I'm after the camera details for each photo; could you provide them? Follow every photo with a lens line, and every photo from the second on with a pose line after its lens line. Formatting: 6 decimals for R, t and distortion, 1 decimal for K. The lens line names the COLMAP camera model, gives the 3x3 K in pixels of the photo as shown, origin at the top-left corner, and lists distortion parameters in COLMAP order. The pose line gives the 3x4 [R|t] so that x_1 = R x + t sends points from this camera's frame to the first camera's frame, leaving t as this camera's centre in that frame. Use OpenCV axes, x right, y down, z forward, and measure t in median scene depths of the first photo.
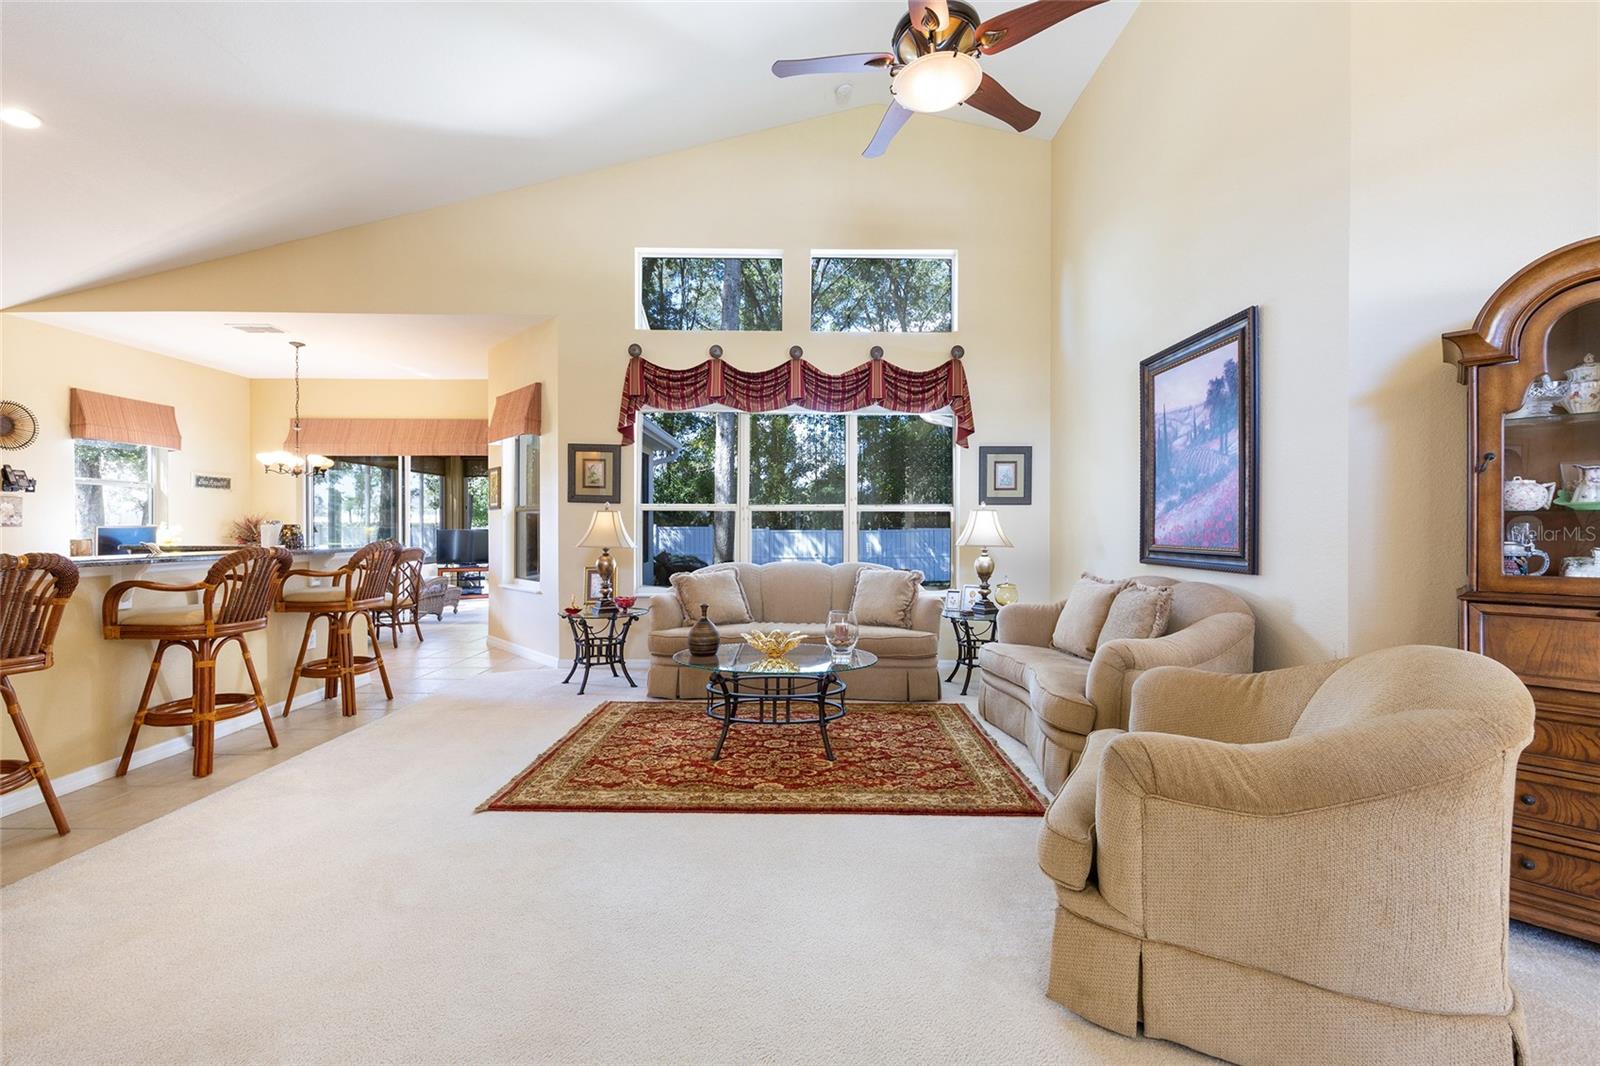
lens RADIAL K [[640.9, 0, 802.5], [0, 640.9, 530.6], [0, 0, 1]] dist [0.001435, 0.000307]
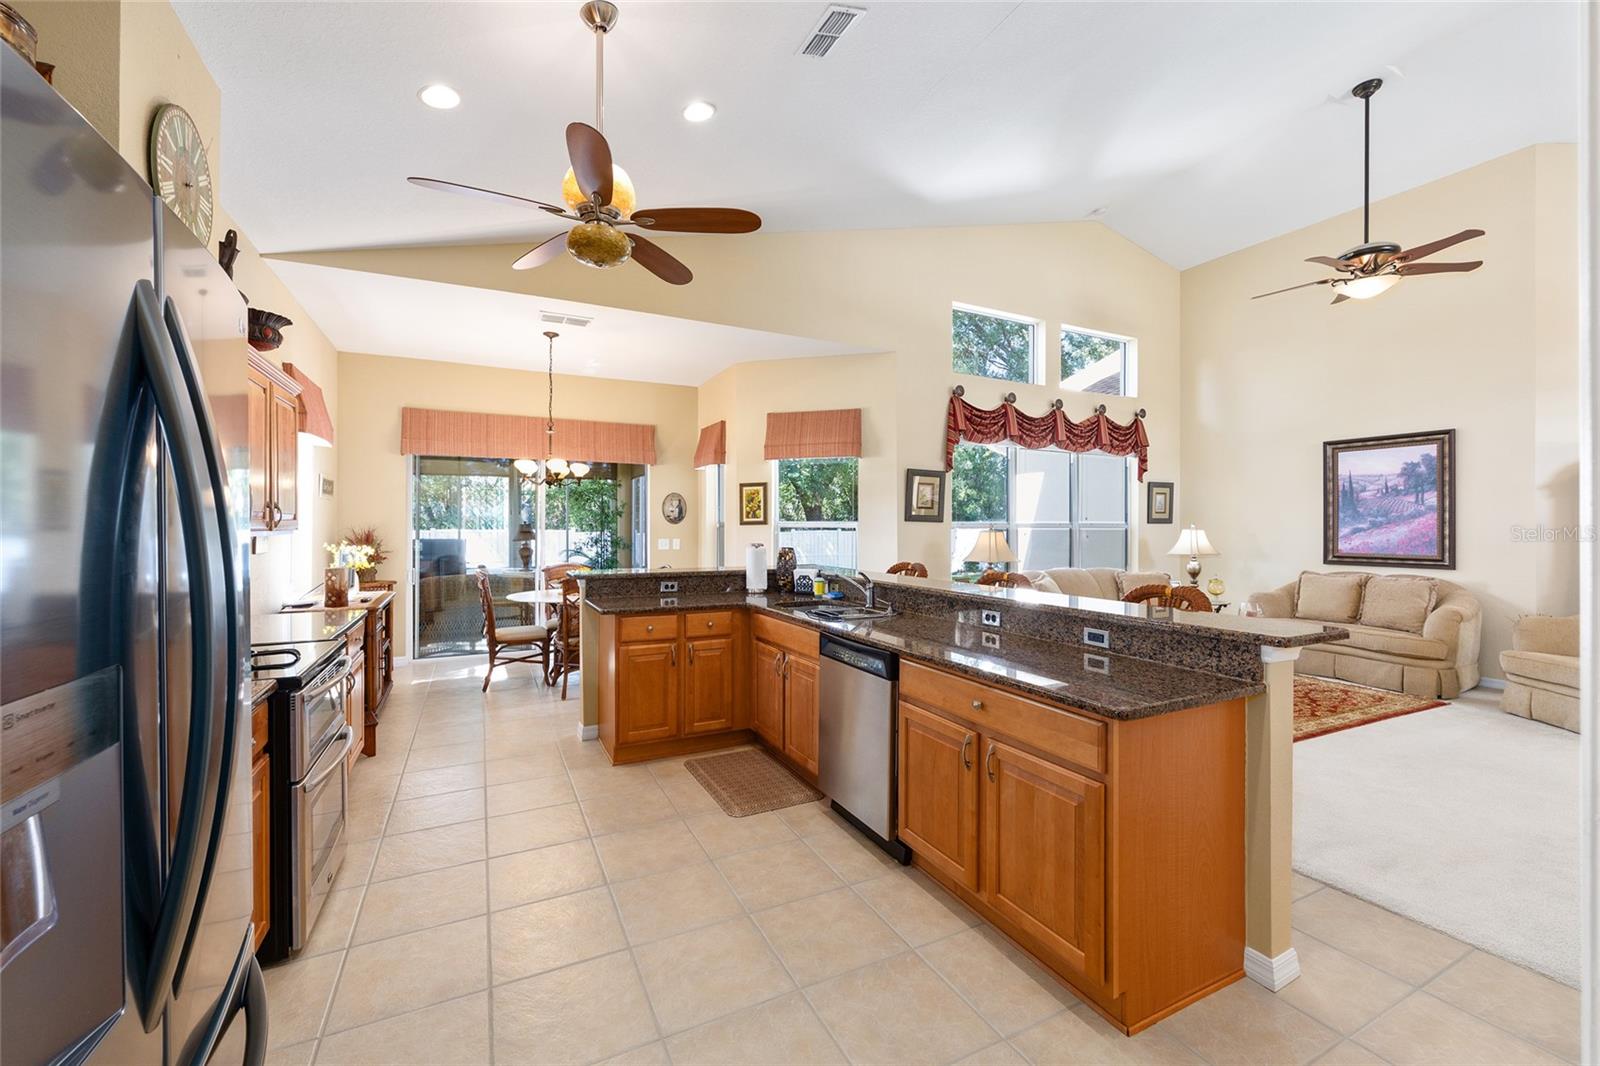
lens RADIAL K [[640.9, 0, 802.5], [0, 640.9, 530.6], [0, 0, 1]] dist [0.001435, 0.000307]
pose [[0.894908, -0.004604, 0.446227, -1.034665], [0.003043, 0.999986, 0.004217, -0.033992], [-0.446240, -0.002416, 0.894910, 0.088130]]
